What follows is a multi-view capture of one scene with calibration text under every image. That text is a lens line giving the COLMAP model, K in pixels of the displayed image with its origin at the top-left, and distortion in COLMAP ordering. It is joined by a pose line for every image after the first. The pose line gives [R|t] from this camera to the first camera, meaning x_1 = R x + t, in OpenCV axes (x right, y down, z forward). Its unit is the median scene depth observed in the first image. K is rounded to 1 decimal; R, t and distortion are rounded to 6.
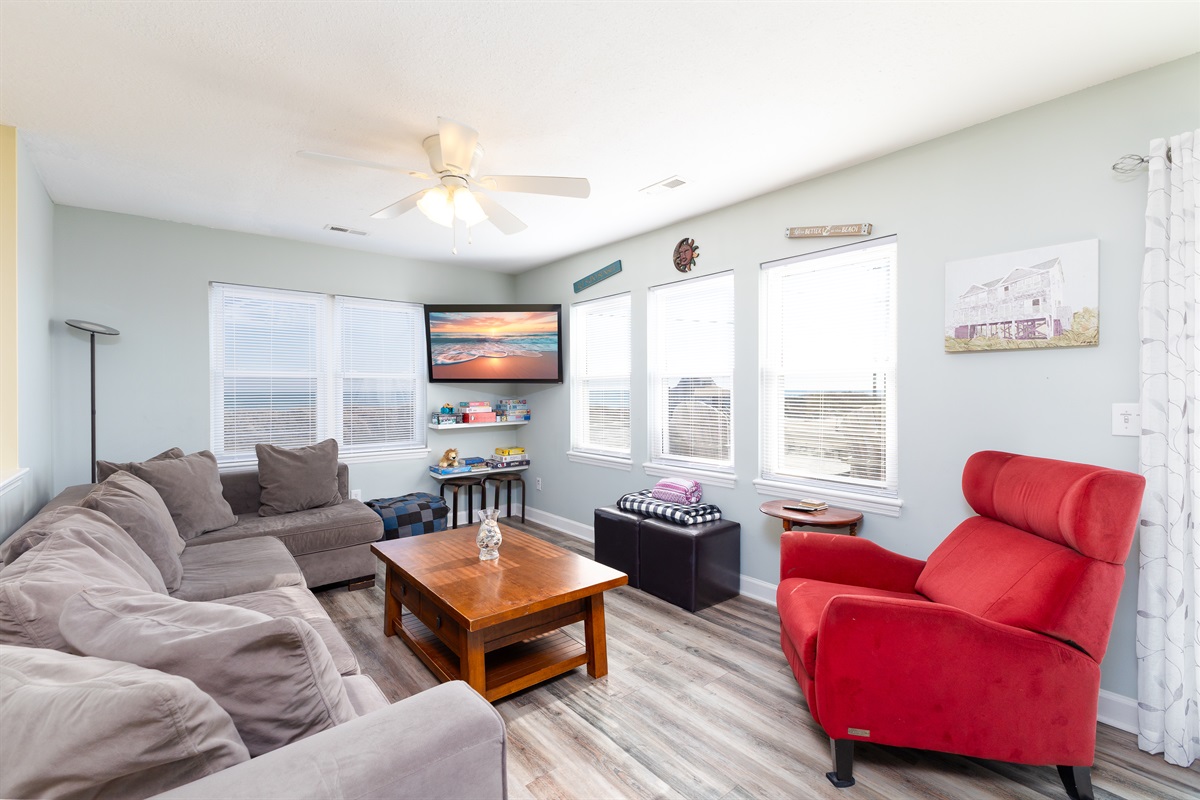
lens RADIAL K [[536.2, 0, 598.4], [0, 536.2, 390.3], [0, 0, 1]] dist [0.003533, 0.000512]
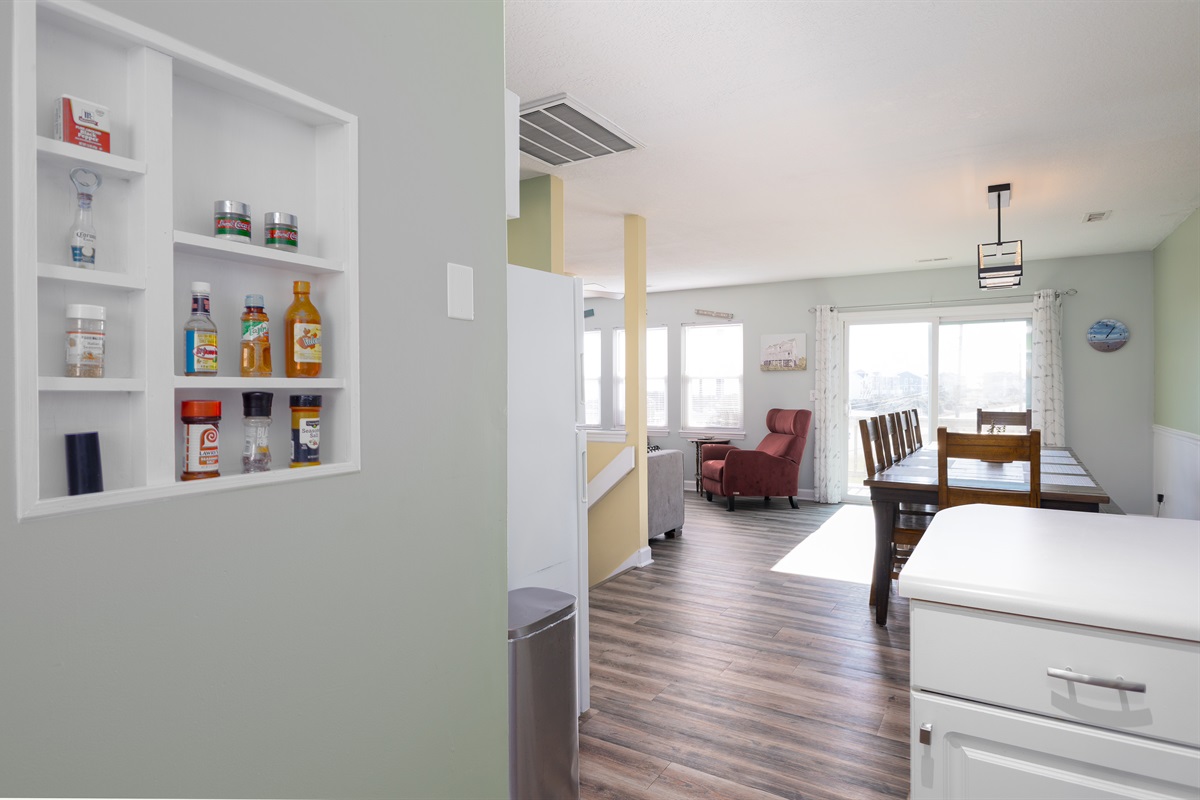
lens RADIAL K [[671.3, 0, 600.4], [0, 671.3, 399.9], [0, 0, 1]] dist [-0.001368, -0.000048]
pose [[0.944692, -0.008431, 0.327852, -1.228057], [0.003596, 0.999876, 0.015352, 0.016302], [-0.327940, -0.013324, 0.944604, -1.937779]]
